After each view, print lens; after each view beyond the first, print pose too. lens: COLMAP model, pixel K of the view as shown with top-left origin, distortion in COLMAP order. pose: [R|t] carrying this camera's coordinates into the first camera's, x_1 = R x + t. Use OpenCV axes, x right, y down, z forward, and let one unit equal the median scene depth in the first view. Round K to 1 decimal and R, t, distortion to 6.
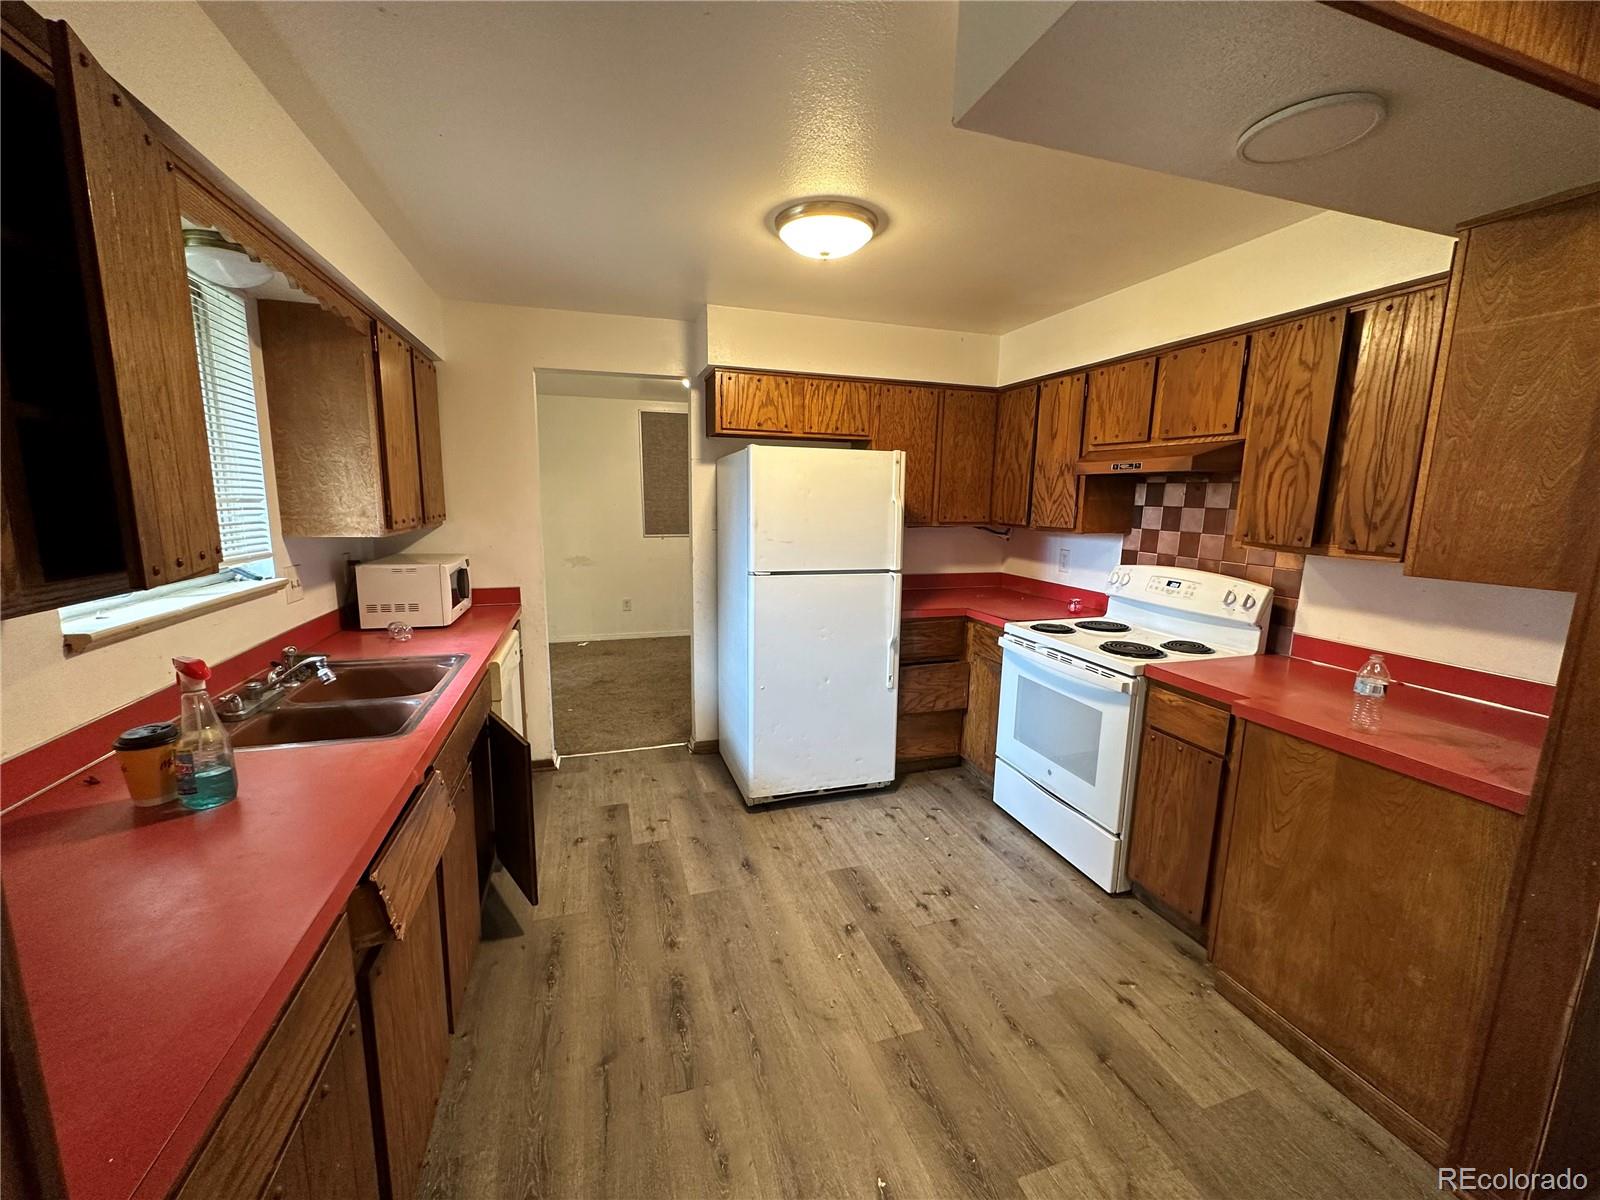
lens RADIAL K [[640.2, 0, 800.0], [0, 640.2, 600.0], [0, 0, 1]] dist [0.000220, 0.000942]
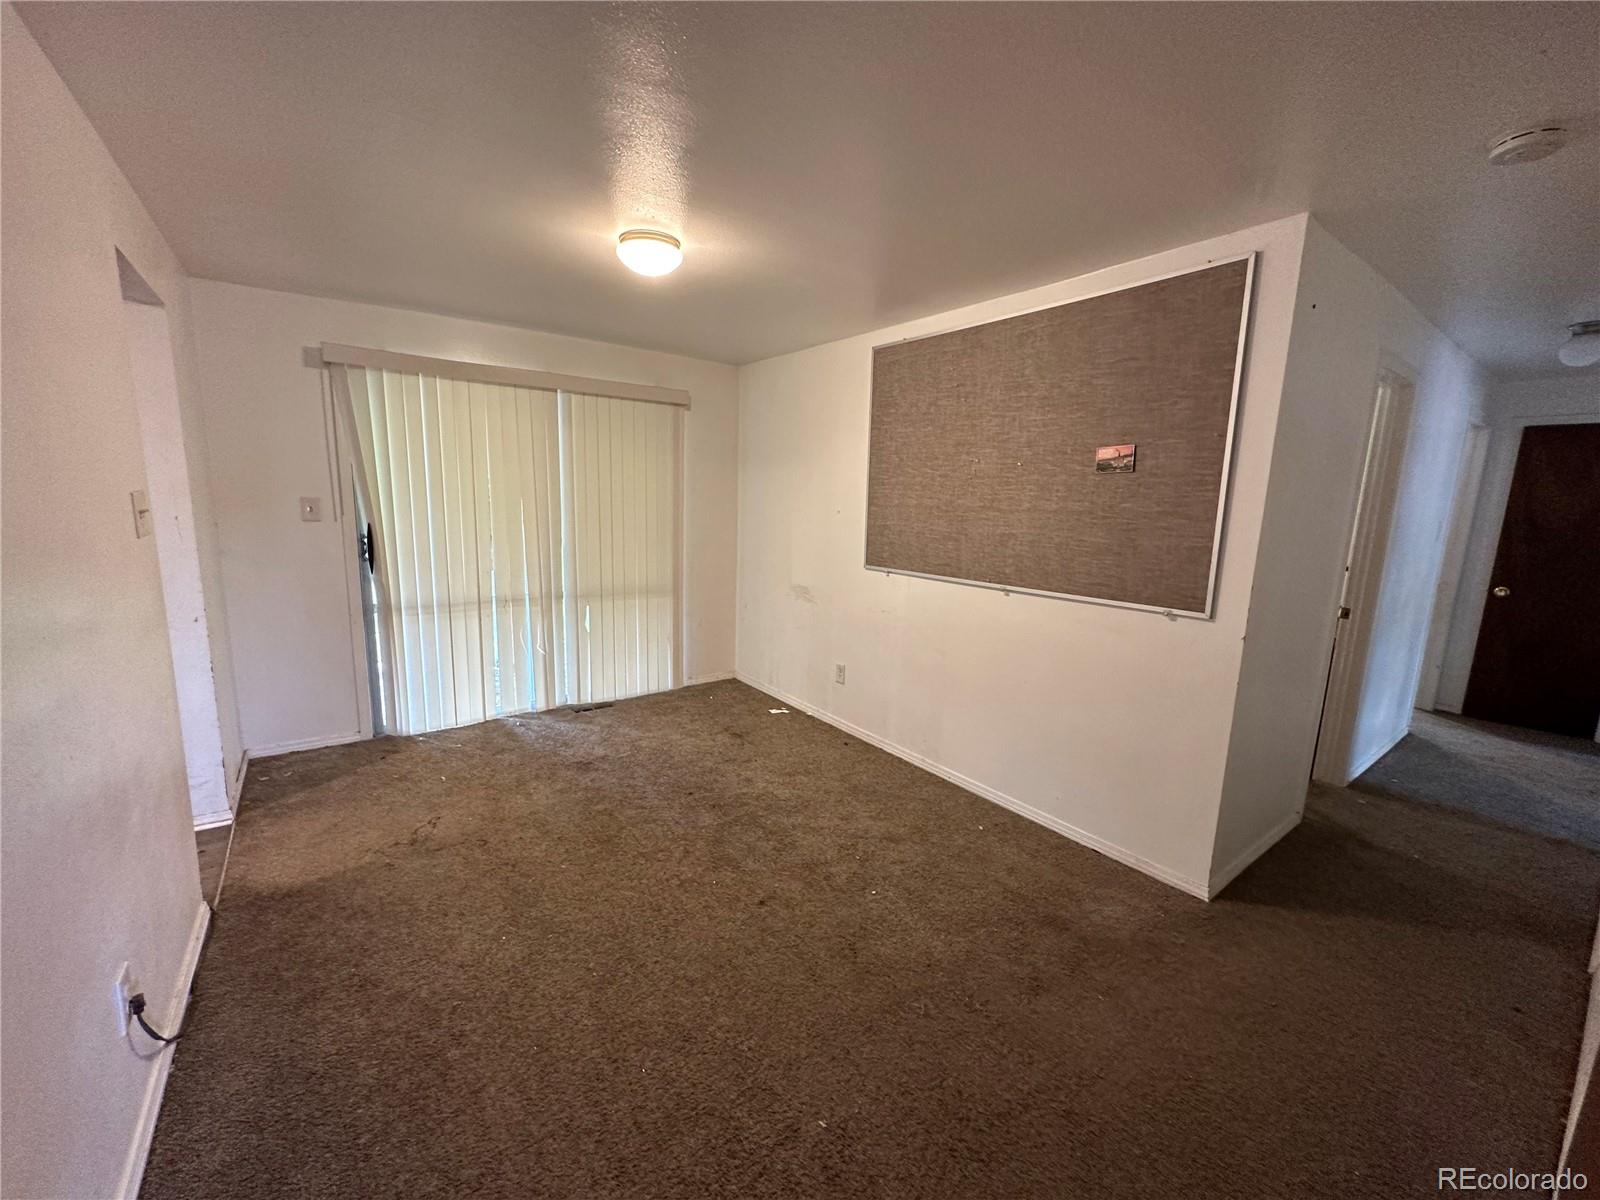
lens RADIAL K [[640.2, 0, 800.0], [0, 640.2, 600.0], [0, 0, 1]] dist [0.000220, 0.000942]
pose [[0.317233, 0.153465, -0.935848, 0.325062], [-0.180161, 0.978601, 0.099405, -0.133200], [0.931077, 0.137069, 0.338093, 0.848817]]
